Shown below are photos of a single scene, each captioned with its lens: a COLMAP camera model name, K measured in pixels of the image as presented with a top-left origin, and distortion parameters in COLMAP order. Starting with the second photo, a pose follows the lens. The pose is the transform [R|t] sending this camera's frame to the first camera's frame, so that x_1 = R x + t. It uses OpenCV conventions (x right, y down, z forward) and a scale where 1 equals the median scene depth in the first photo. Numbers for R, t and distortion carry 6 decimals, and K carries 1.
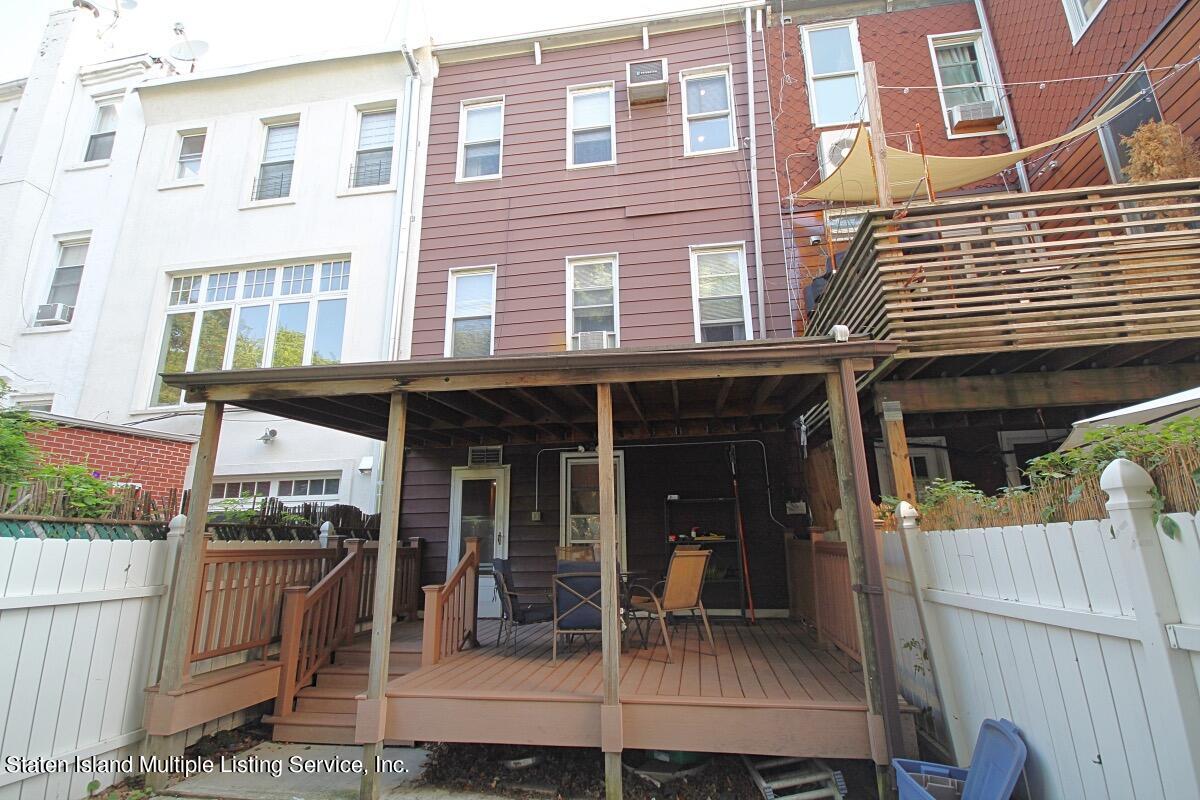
lens RADIAL K [[556.8, 0, 600.0], [0, 556.8, 400.0], [0, 0, 1]] dist [0.018513, -0.014718]
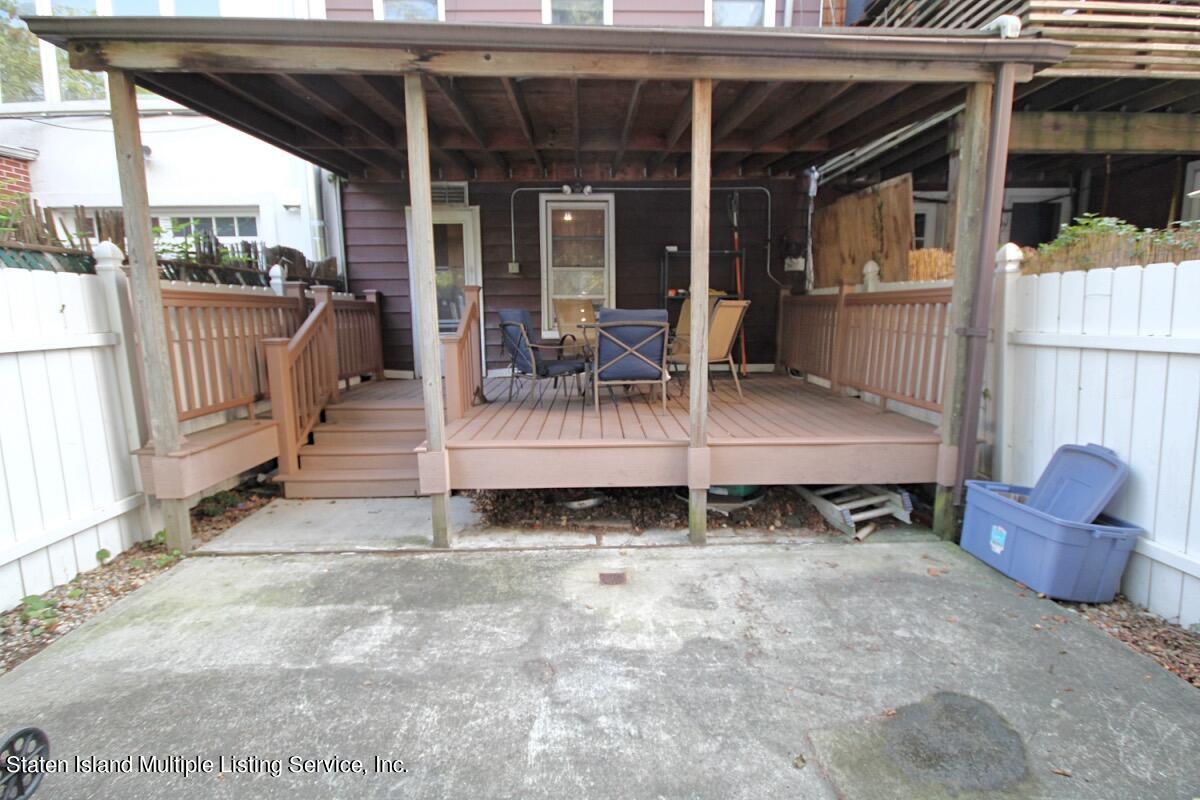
lens RADIAL K [[576.3, 0, 600.0], [0, 576.3, 400.0], [0, 0, 1]] dist [0.004914, -0.007430]
pose [[0.983075, -0.020071, 0.182099, -0.250165], [-0.052493, 0.921445, 0.384946, 0.070135], [-0.175521, -0.387990, 0.904796, 0.117494]]
